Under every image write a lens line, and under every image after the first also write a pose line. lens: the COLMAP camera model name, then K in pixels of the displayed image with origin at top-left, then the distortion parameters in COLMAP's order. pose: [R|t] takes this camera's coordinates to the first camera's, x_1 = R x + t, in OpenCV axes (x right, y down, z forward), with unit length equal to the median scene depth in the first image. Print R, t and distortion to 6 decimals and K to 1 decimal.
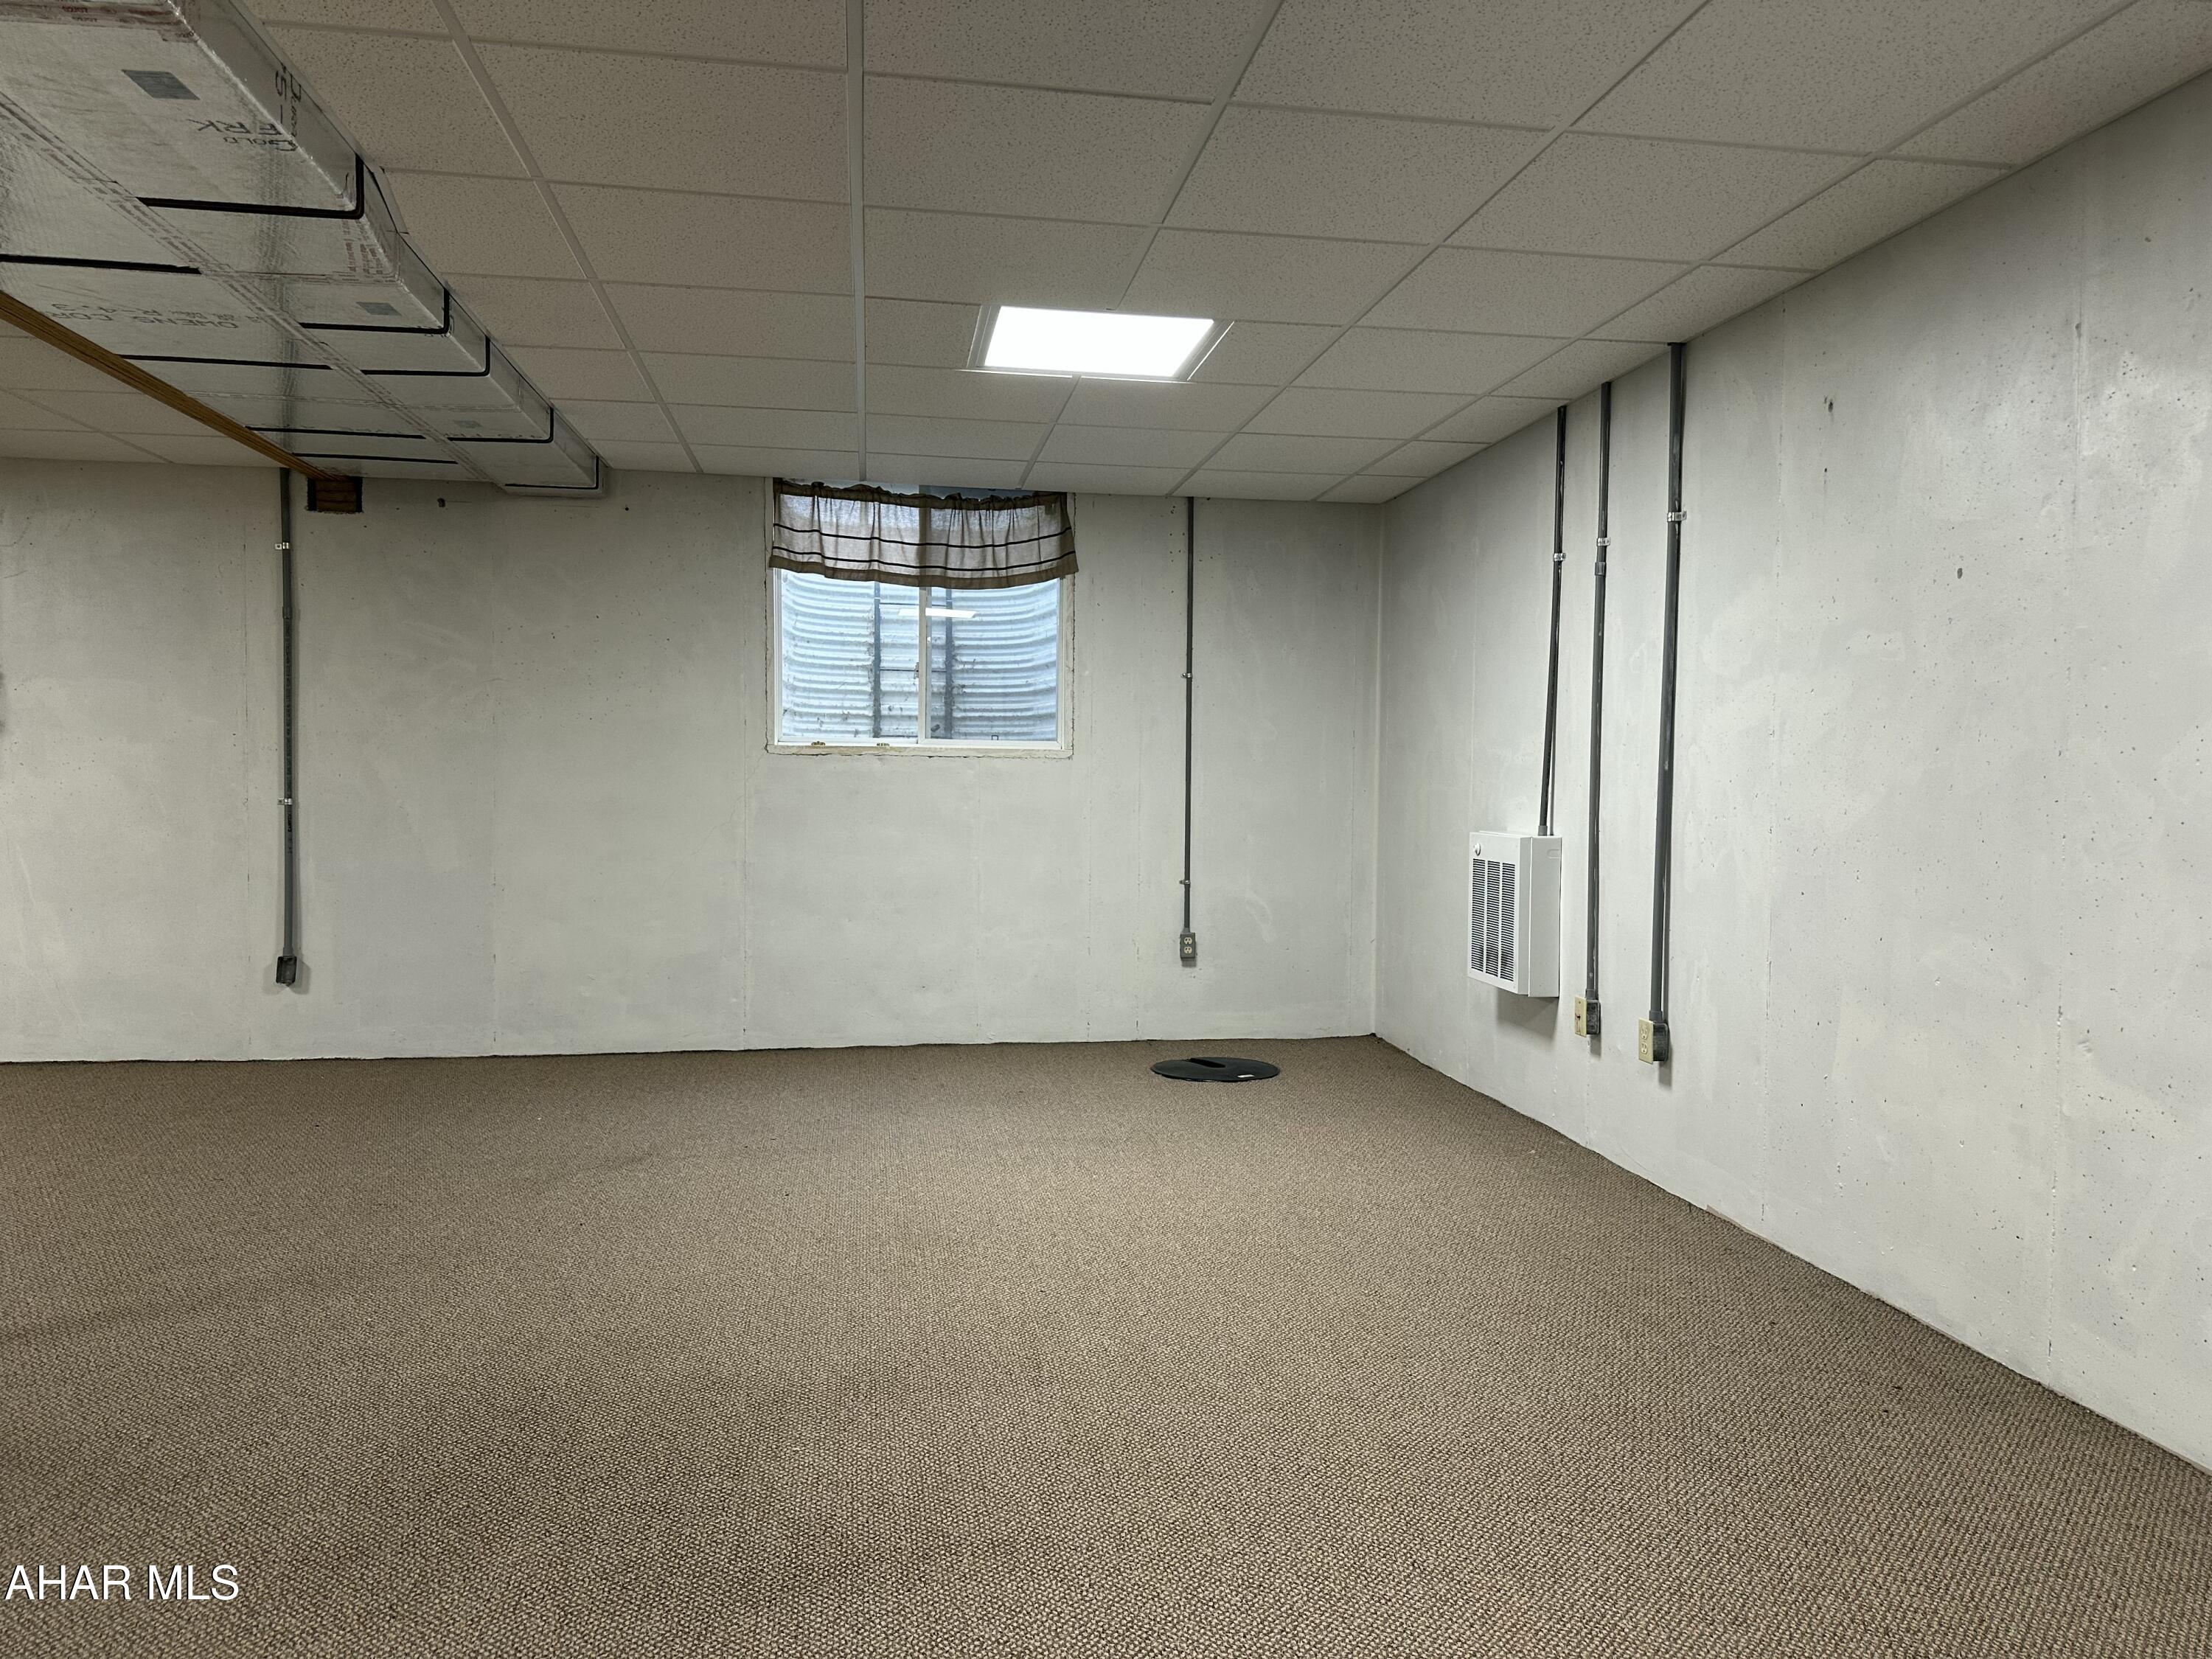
lens RADIAL K [[1503.3, 0, 1111.2], [0, 1503.3, 834.5], [0, 0, 1]] dist [0.093178, -0.140000]
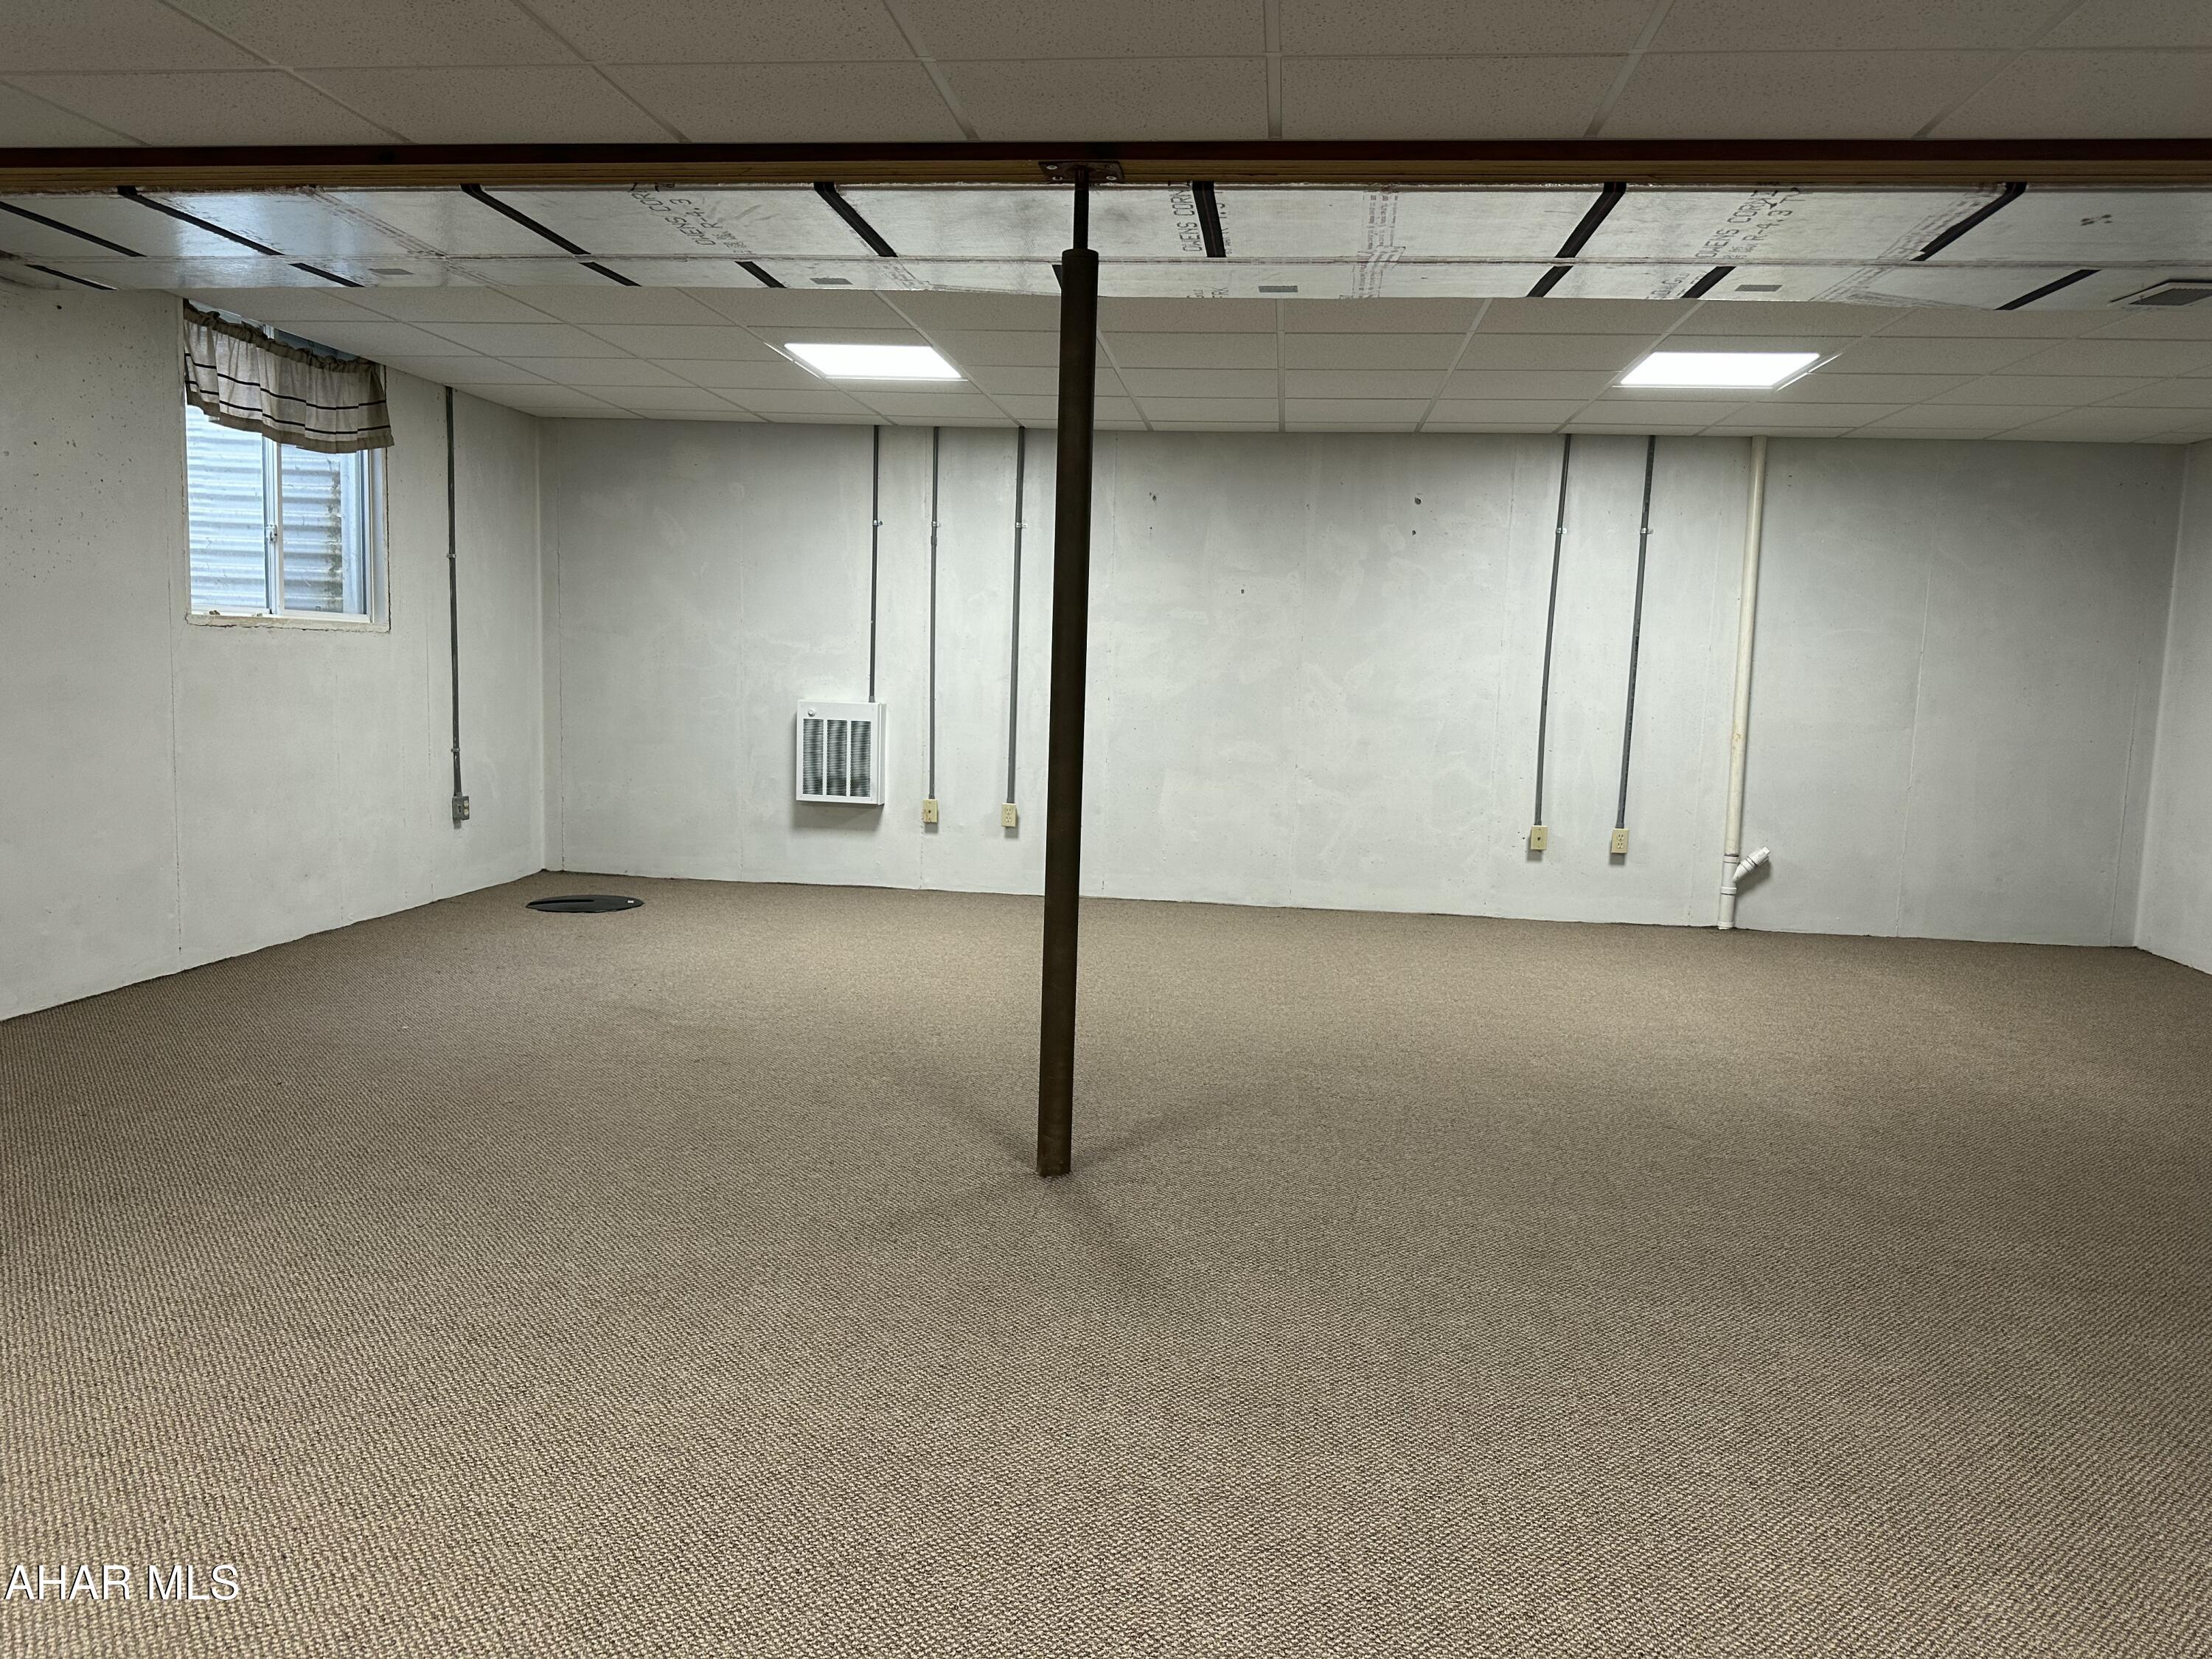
lens RADIAL K [[1503.3, 0, 1111.2], [0, 1503.3, 834.5], [0, 0, 1]] dist [0.093178, -0.140000]
pose [[0.288321, -0.108094, 0.951413, -0.961863], [0.006855, 0.993815, 0.110834, -0.029104], [-0.957509, -0.025434, 0.287279, 0.262403]]
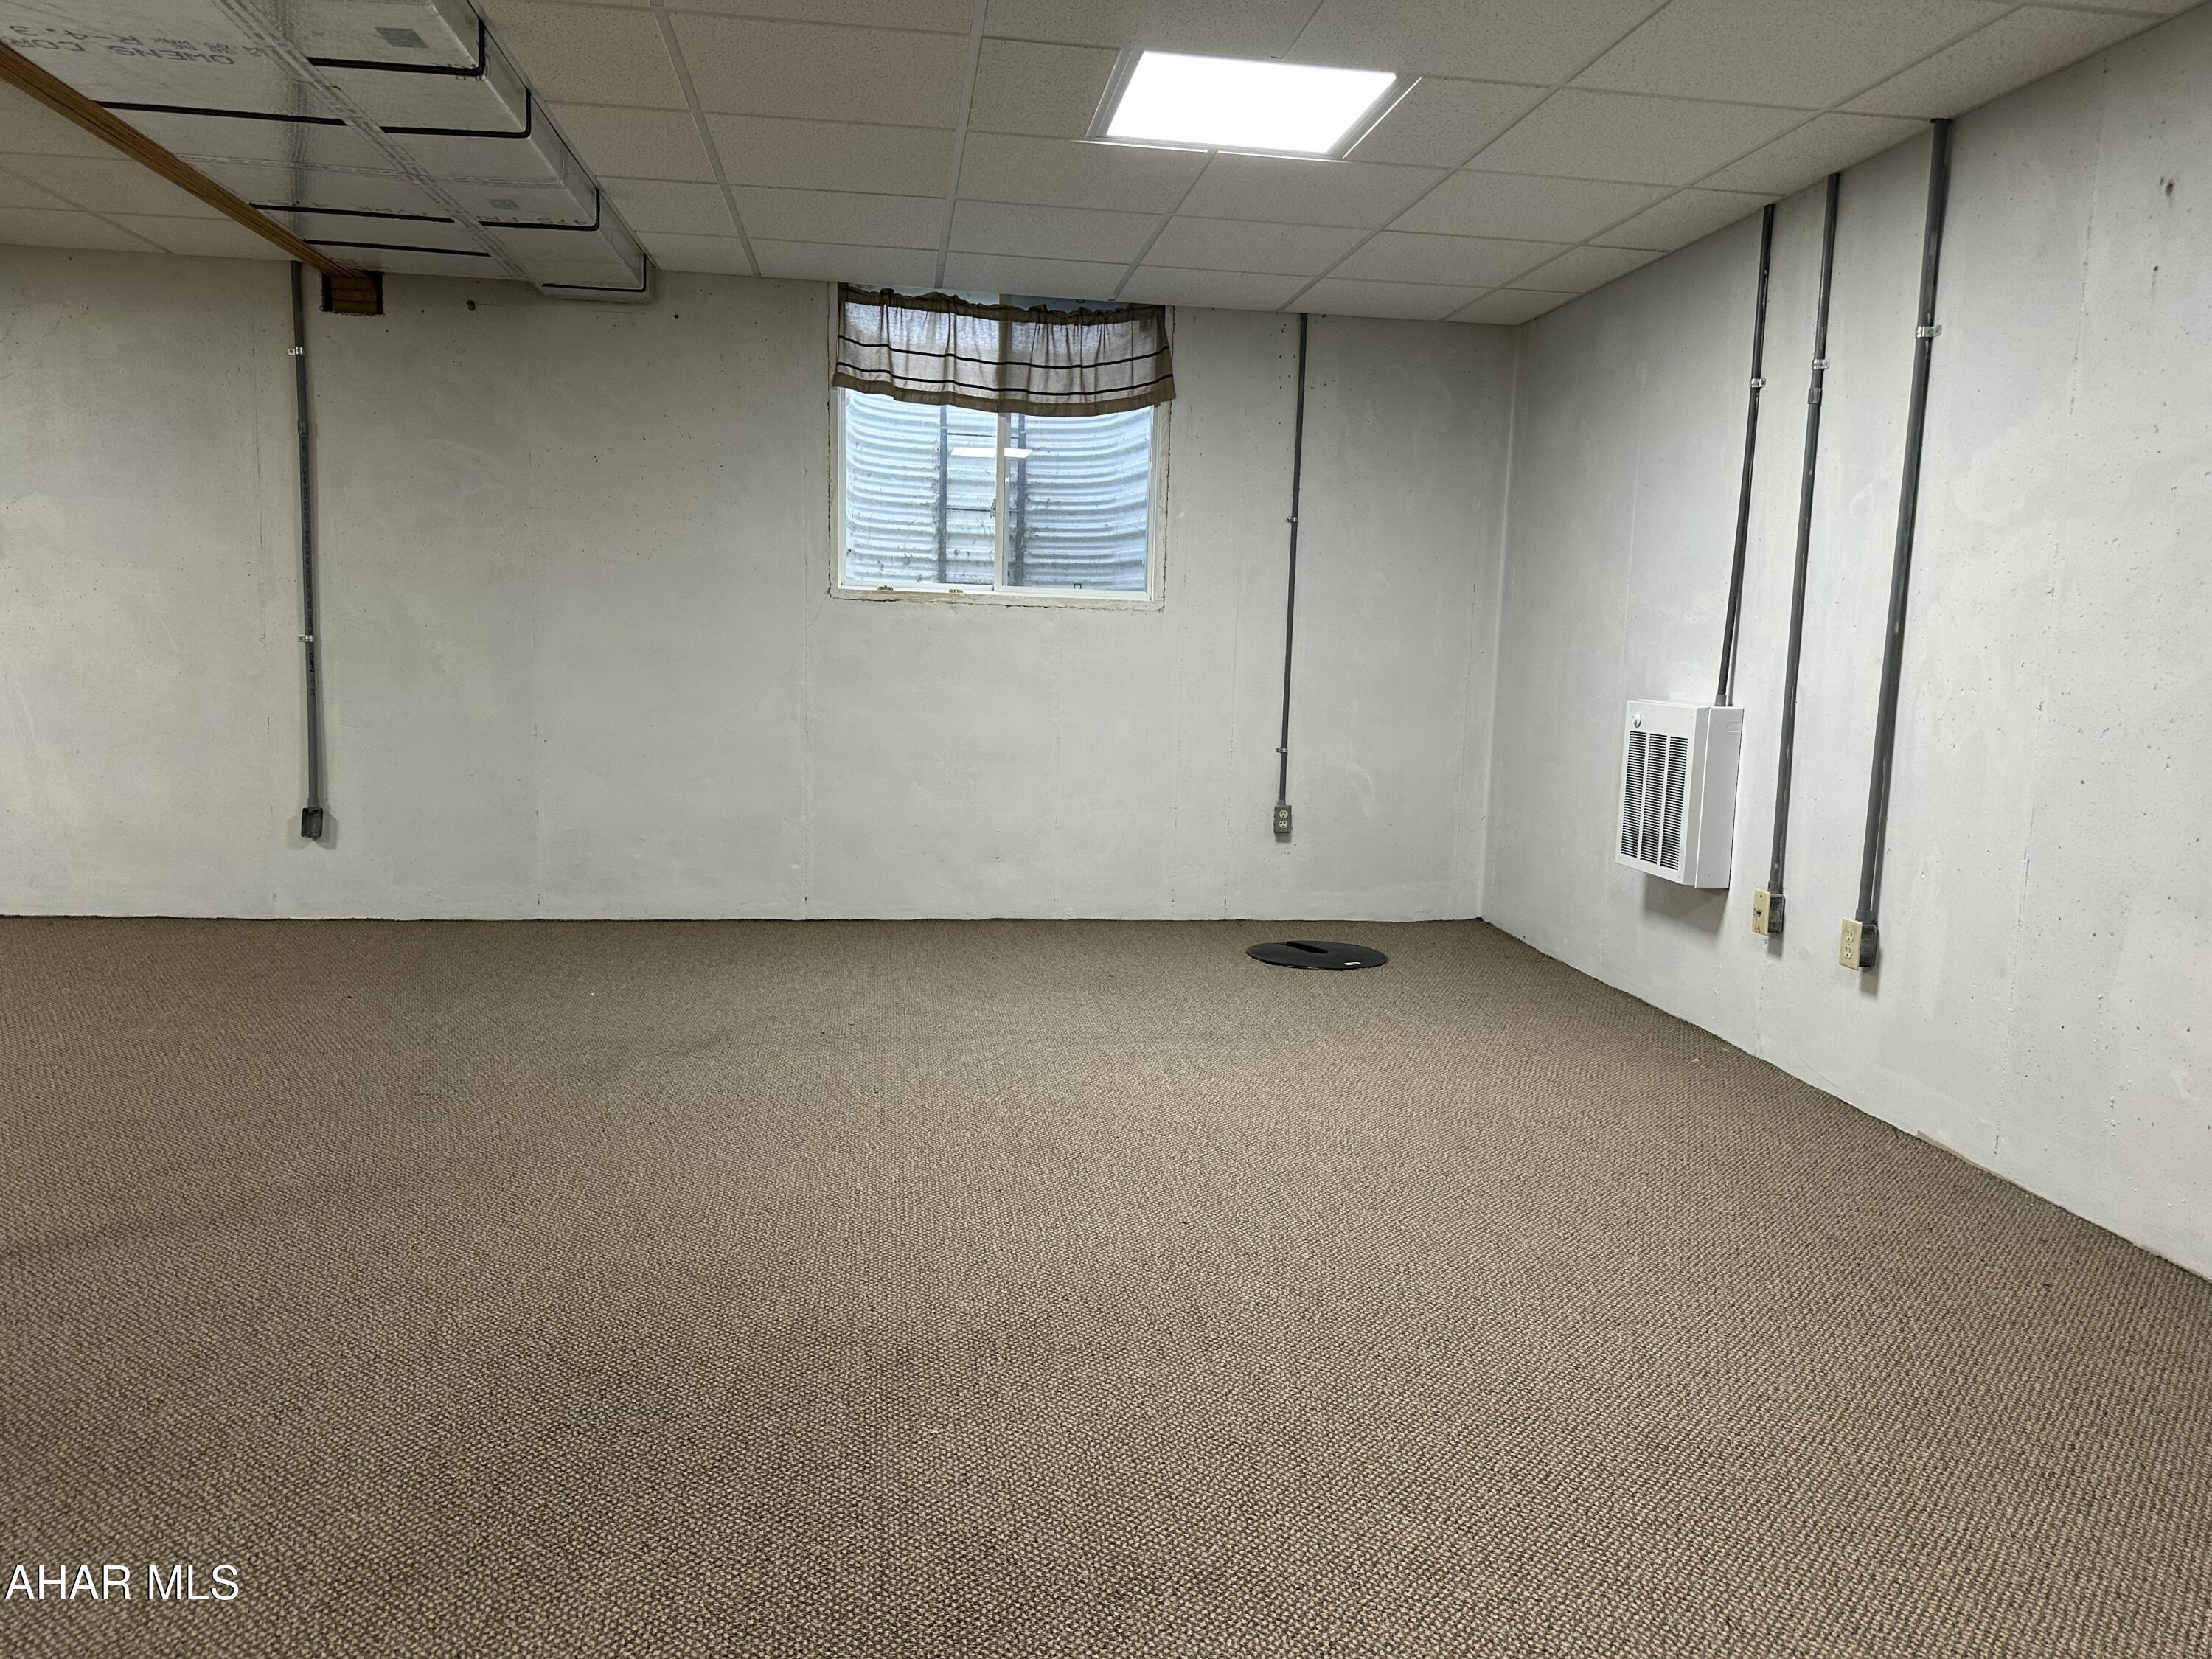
lens RADIAL K [[1507.5, 0, 1112.7], [0, 1507.5, 835.4], [0, 0, 1]] dist [0.068186, -0.109985]
pose [[0.999684, 0.022435, -0.011315, -0.046997], [-0.021290, 0.995459, 0.092777, 0.000728], [0.013345, -0.092507, 0.995623, 0.090674]]
